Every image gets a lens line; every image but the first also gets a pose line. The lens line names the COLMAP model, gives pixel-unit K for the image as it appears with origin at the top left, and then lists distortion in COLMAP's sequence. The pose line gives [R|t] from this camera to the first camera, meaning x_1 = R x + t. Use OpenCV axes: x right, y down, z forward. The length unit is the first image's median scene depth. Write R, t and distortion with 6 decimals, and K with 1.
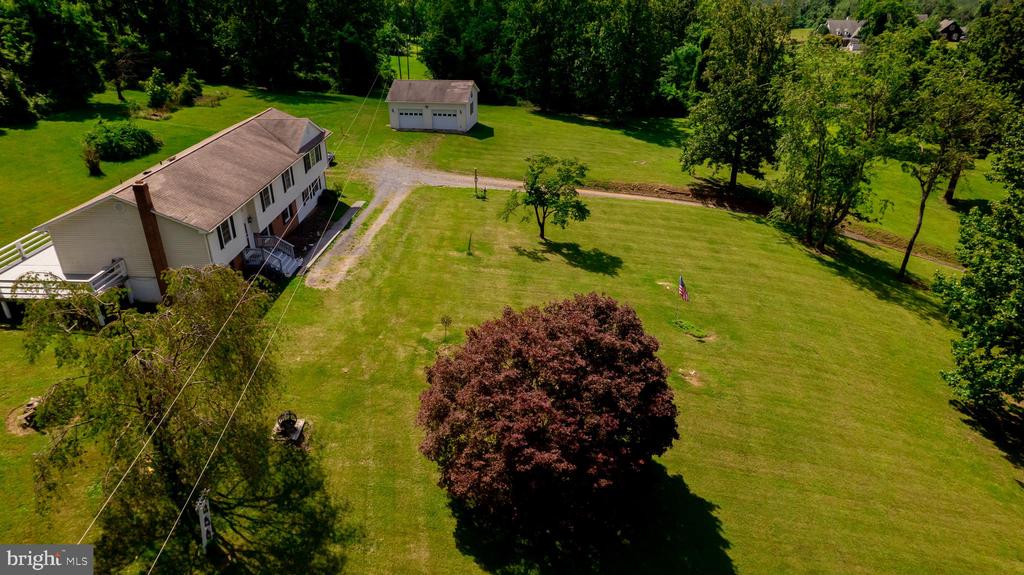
lens RADIAL K [[653.0, 0, 510.1], [0, 653.0, 284.9], [0, 0, 1]] dist [-0.056690, 0.065463]
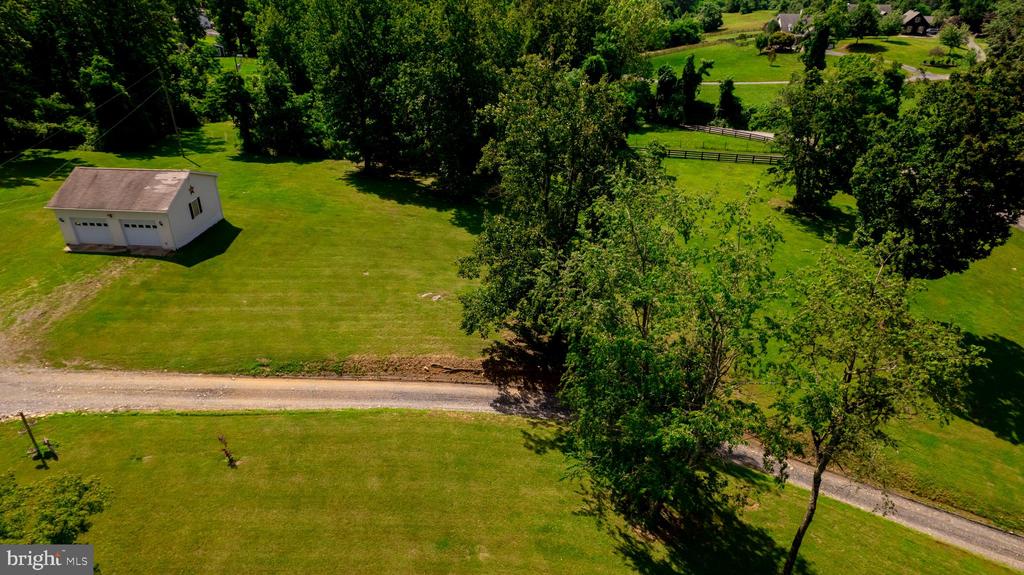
lens RADIAL K [[653.0, 0, 510.1], [0, 653.0, 284.9], [0, 0, 1]] dist [-0.056690, 0.065463]
pose [[0.999390, -0.015419, 0.031337, 0.254317], [0.014190, 0.999135, 0.039080, -0.221126], [-0.031912, -0.038611, 0.998745, 0.325557]]
